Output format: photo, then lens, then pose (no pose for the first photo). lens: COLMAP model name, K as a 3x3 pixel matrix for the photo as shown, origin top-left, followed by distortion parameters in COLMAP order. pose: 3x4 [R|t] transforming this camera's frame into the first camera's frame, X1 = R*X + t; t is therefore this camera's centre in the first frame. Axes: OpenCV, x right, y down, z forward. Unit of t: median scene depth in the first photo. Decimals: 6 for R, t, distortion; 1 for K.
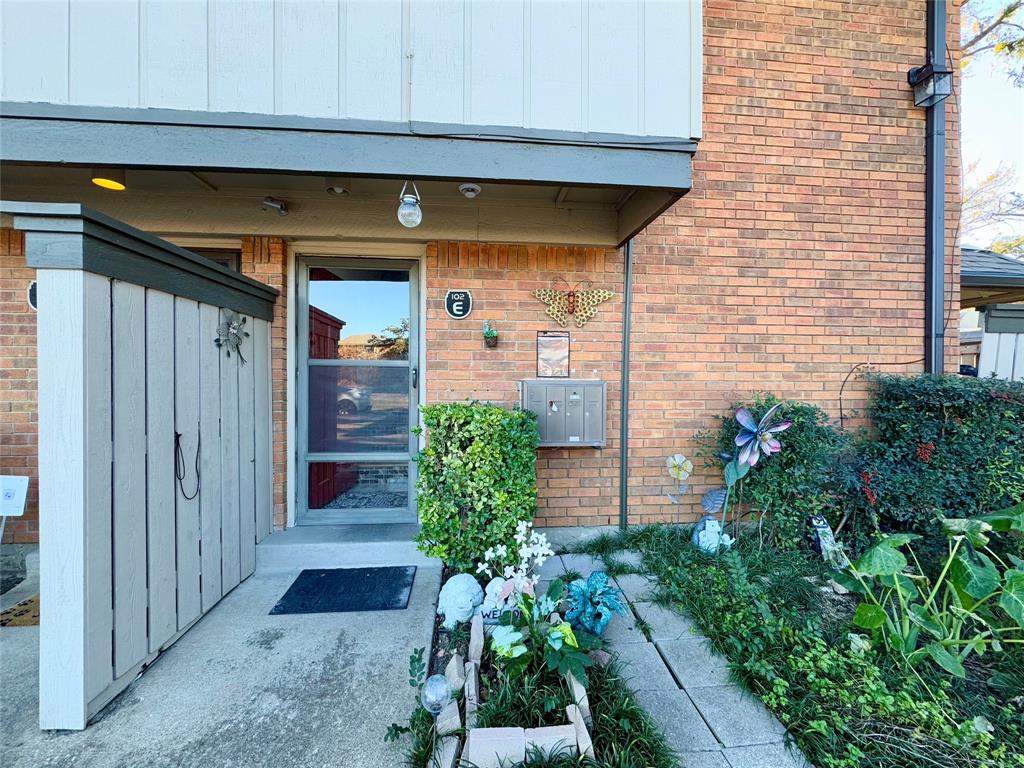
lens RADIAL K [[408.1, 0, 510.2], [0, 408.1, 384.0], [0, 0, 1]] dist [-0.008104, 0.000806]
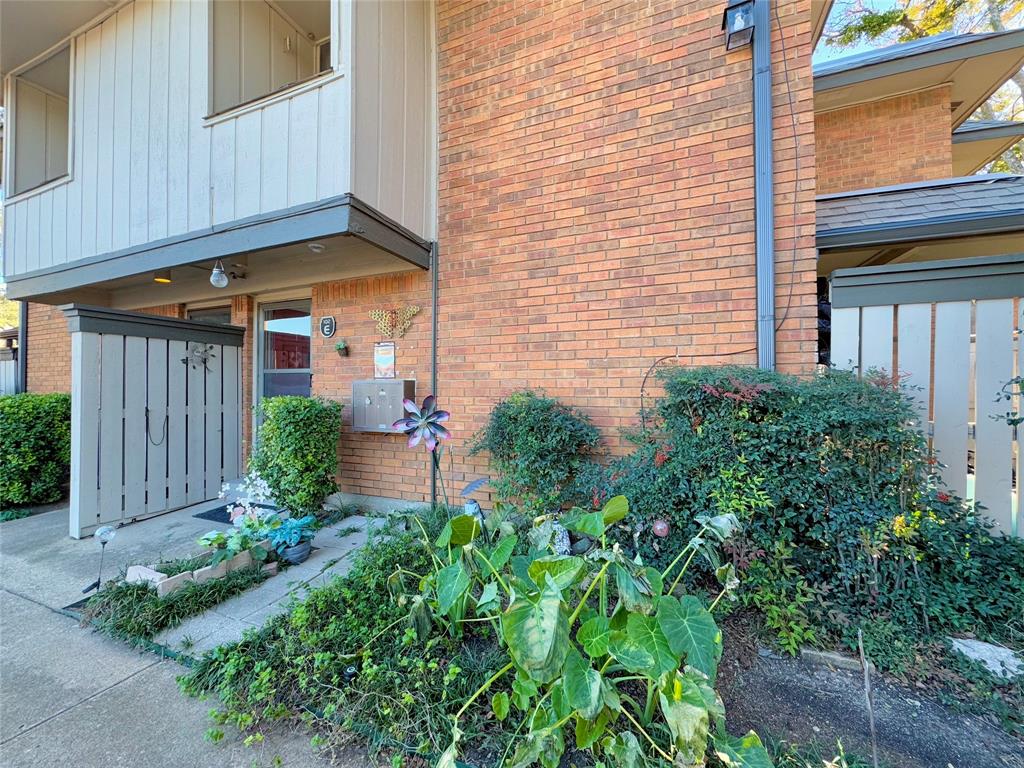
lens RADIAL K [[408.1, 0, 513.9], [0, 408.1, 384.6], [0, 0, 1]] dist [-0.008104, 0.000806]
pose [[0.887858, -0.011348, -0.459977, 1.005569], [0.000691, 0.999728, -0.023330, 0.031988], [0.460117, 0.020396, 0.887624, 0.057255]]
